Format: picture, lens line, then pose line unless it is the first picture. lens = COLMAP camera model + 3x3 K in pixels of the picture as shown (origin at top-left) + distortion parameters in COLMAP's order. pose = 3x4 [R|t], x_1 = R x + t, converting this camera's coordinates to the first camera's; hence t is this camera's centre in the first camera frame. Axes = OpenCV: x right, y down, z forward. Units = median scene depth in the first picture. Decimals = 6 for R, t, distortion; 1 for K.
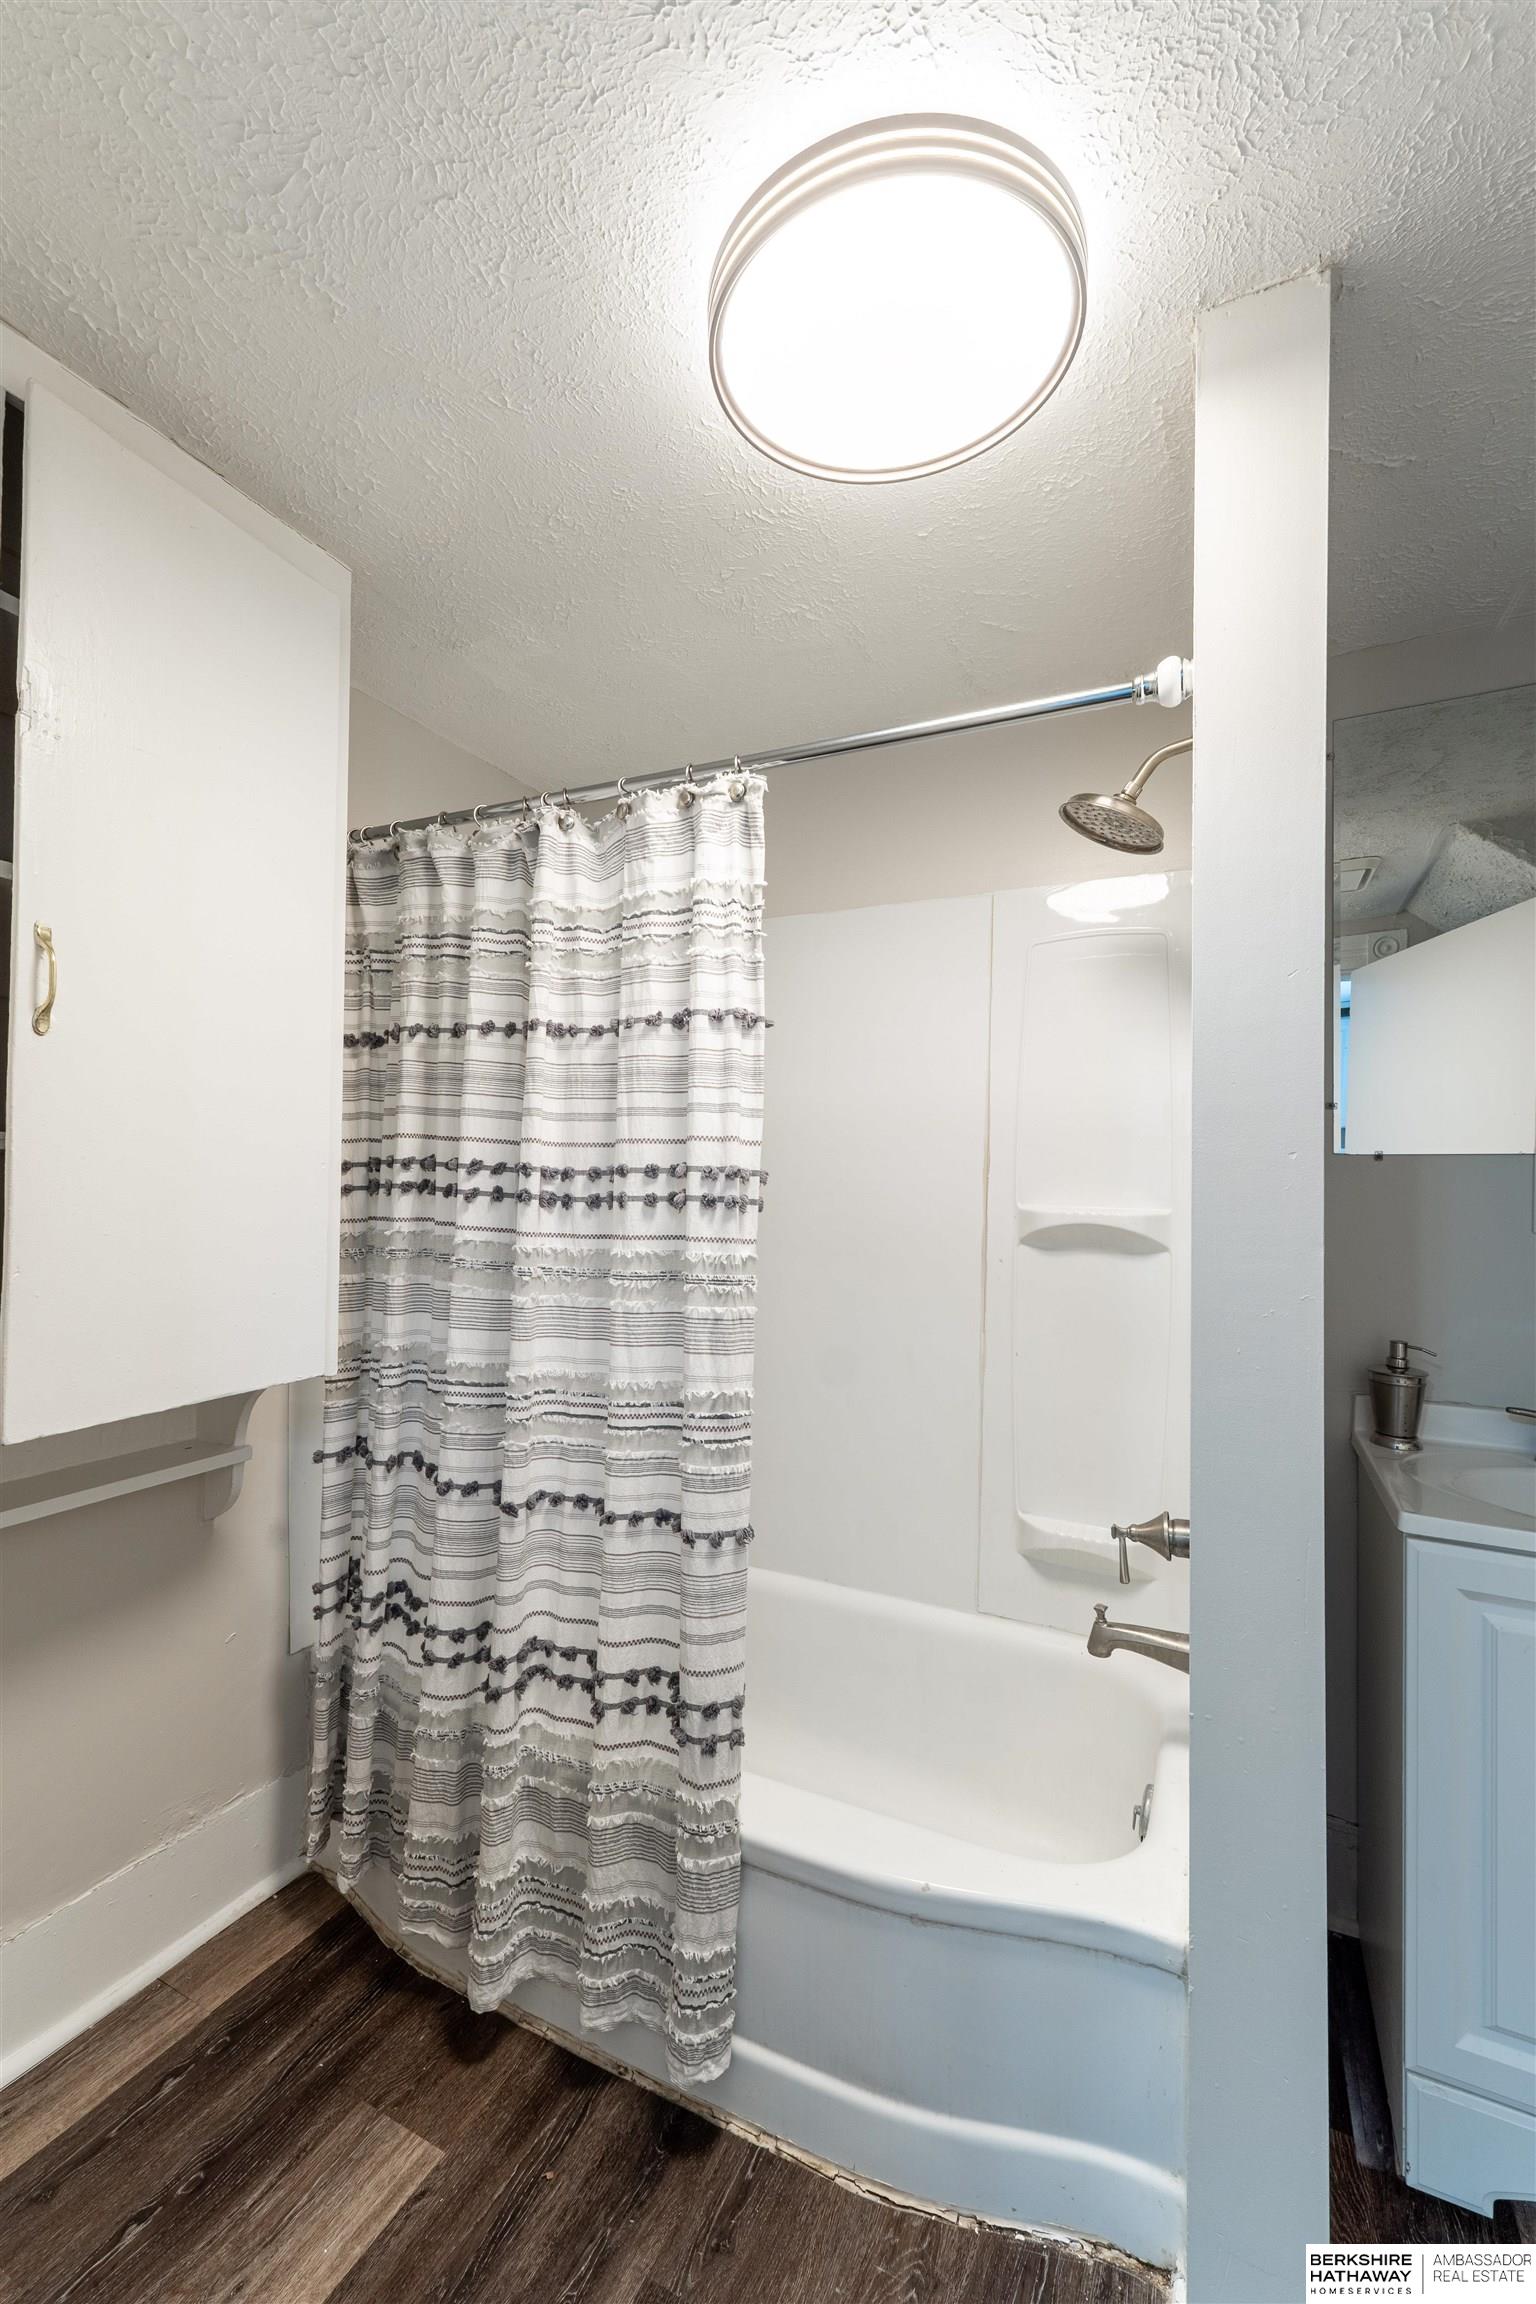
lens RADIAL K [[991.3, 0, 767.8], [0, 991.3, 1158.5], [0, 0, 1]] dist [0.009628, -0.000332]
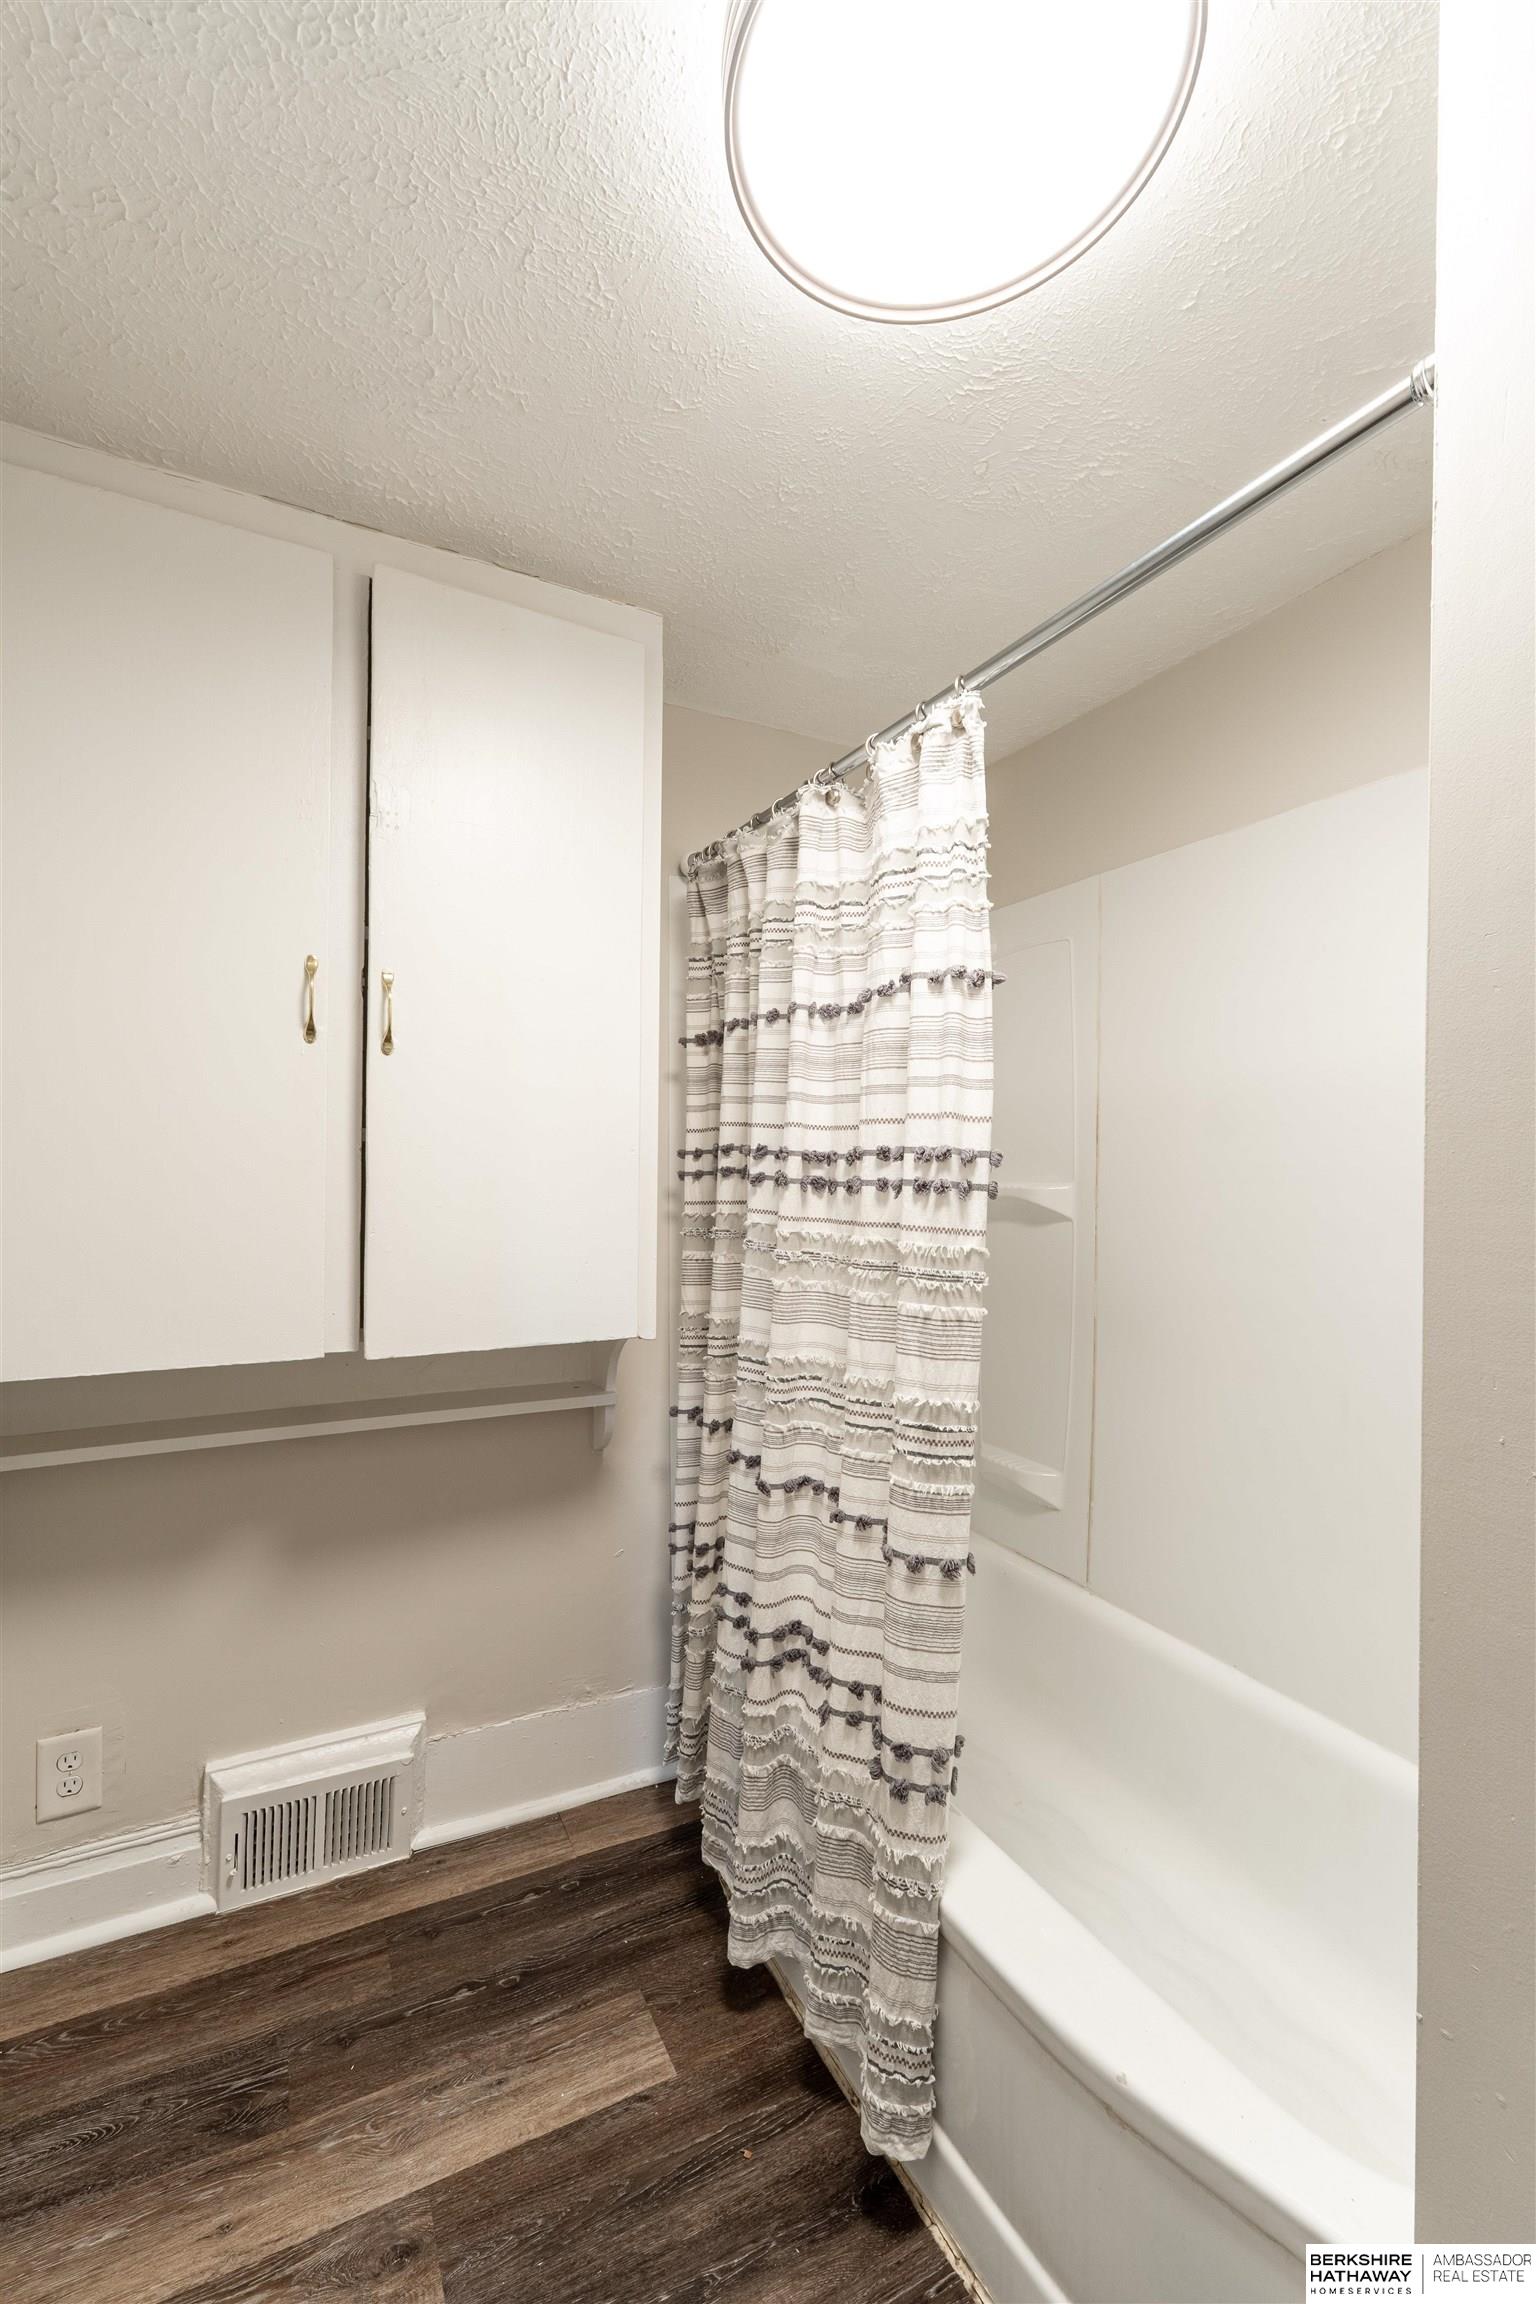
lens RADIAL K [[991.3, 0, 753.0], [0, 991.3, 1157.5], [0, 0, 1]] dist [0.009628, -0.000332]
pose [[0.792524, -0.010993, -0.609741, 0.356857], [0.016358, 0.999861, 0.003234, 0.011635], [0.609621, -0.012537, 0.792594, 0.192566]]
